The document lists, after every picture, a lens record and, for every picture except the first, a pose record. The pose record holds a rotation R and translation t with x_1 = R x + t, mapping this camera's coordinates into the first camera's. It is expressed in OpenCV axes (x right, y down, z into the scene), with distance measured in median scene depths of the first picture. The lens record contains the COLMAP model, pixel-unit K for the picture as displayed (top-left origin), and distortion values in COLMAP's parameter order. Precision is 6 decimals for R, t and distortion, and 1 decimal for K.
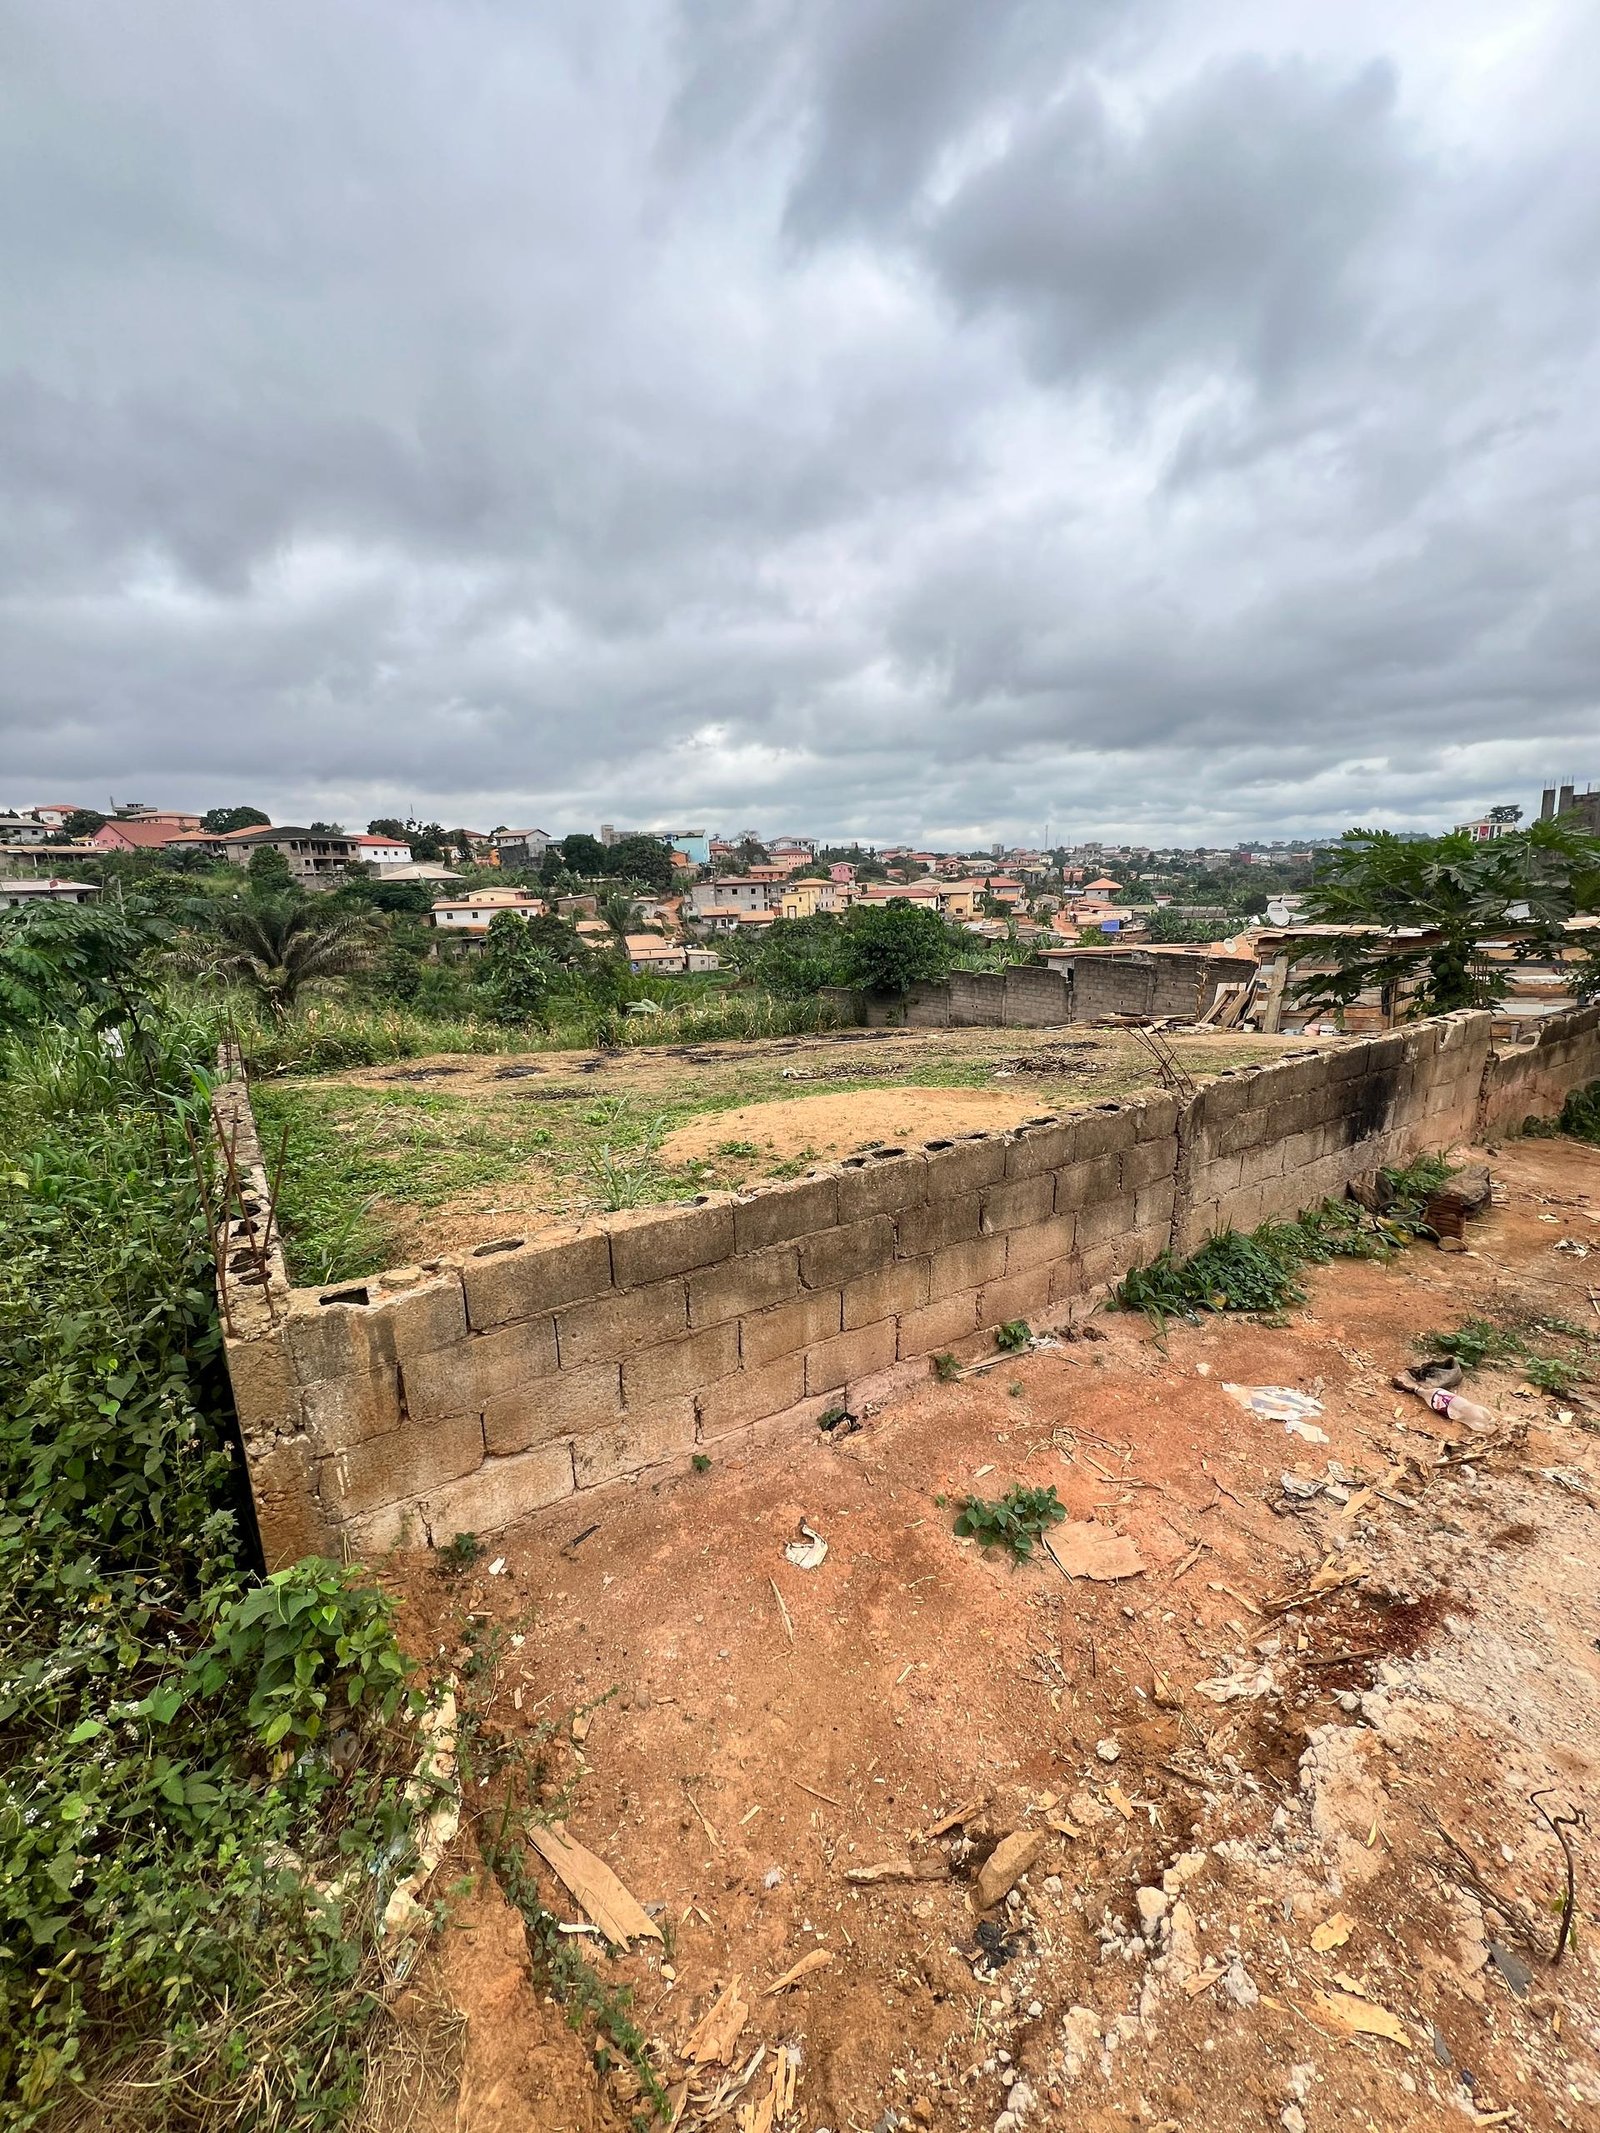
lens RADIAL K [[850.4, 0, 796.7], [0, 850.4, 1062.2], [0, 0, 1]] dist [-0.000415, -0.000005]
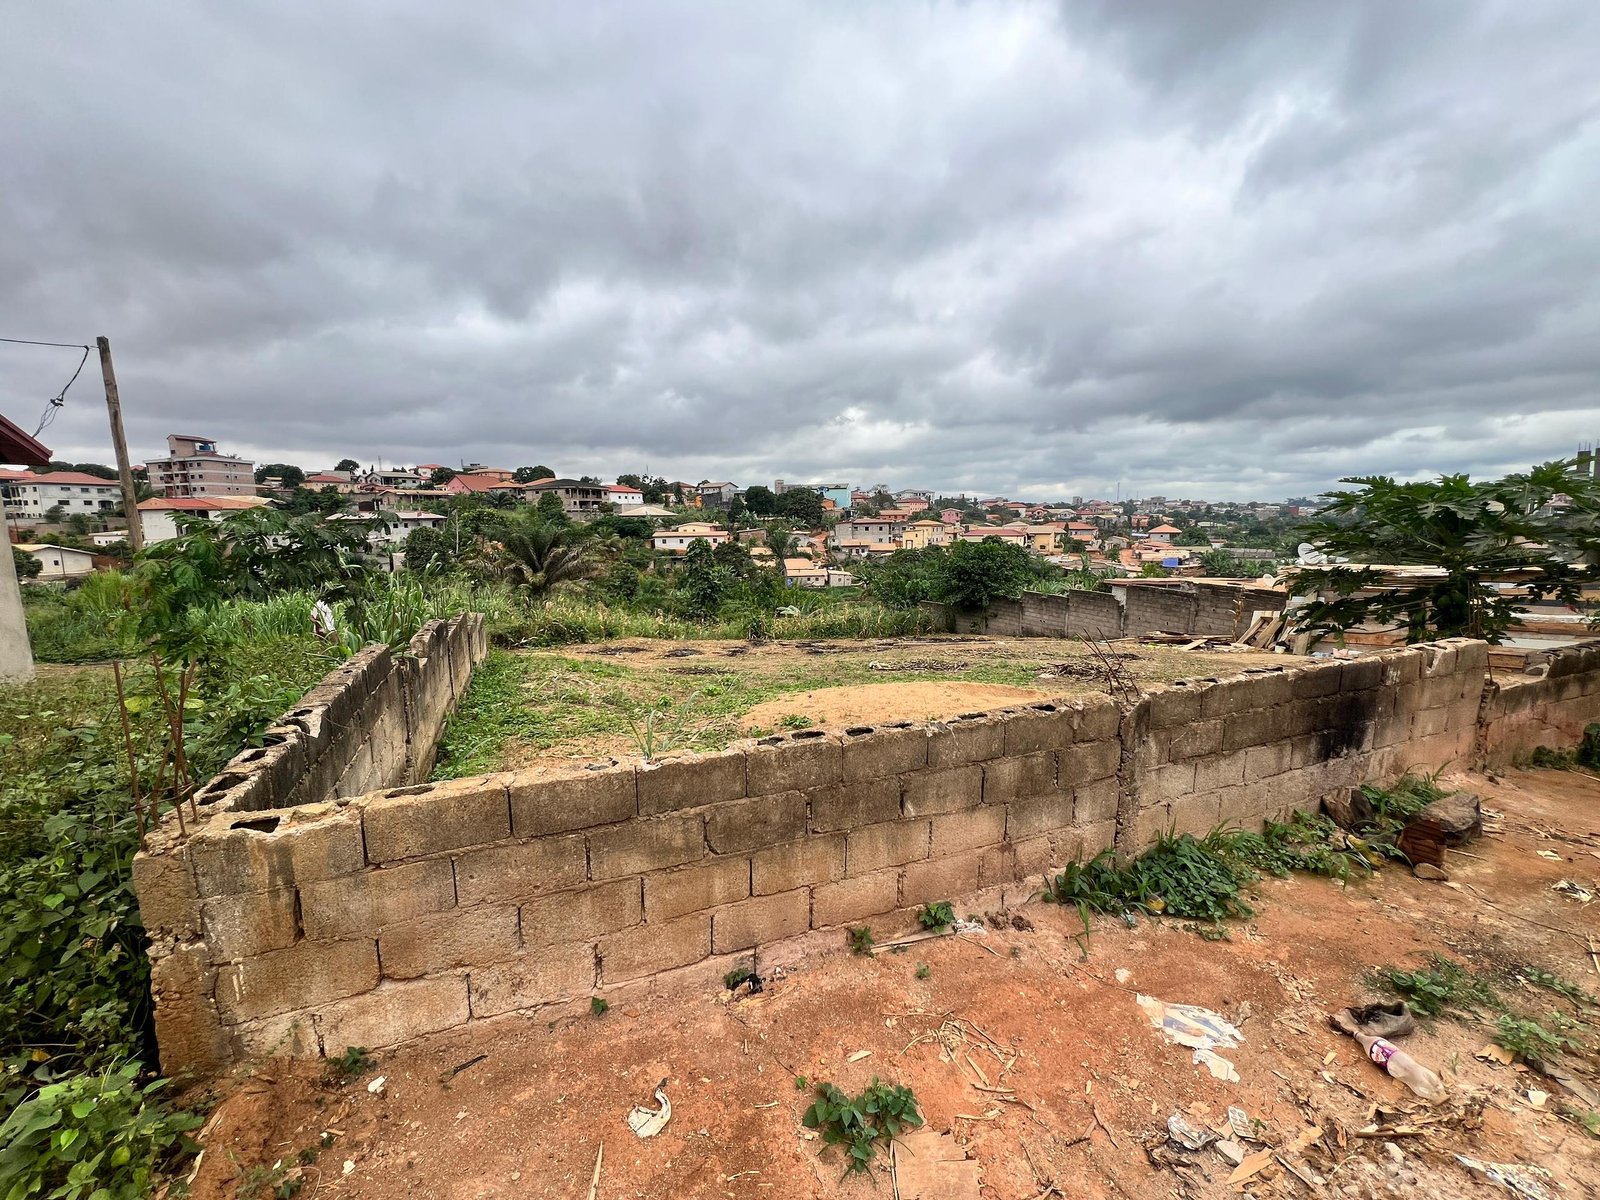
lens RADIAL K [[637.9, 0, 799.1], [0, 637.9, 602.8], [0, 0, 1]] dist [-0.000415, -0.000005]
pose [[0.983664, 0.041162, -0.175243, 0.226763], [-0.055455, 0.995452, -0.077460, 0.001013], [0.171258, 0.085913, 0.981473, 0.162974]]
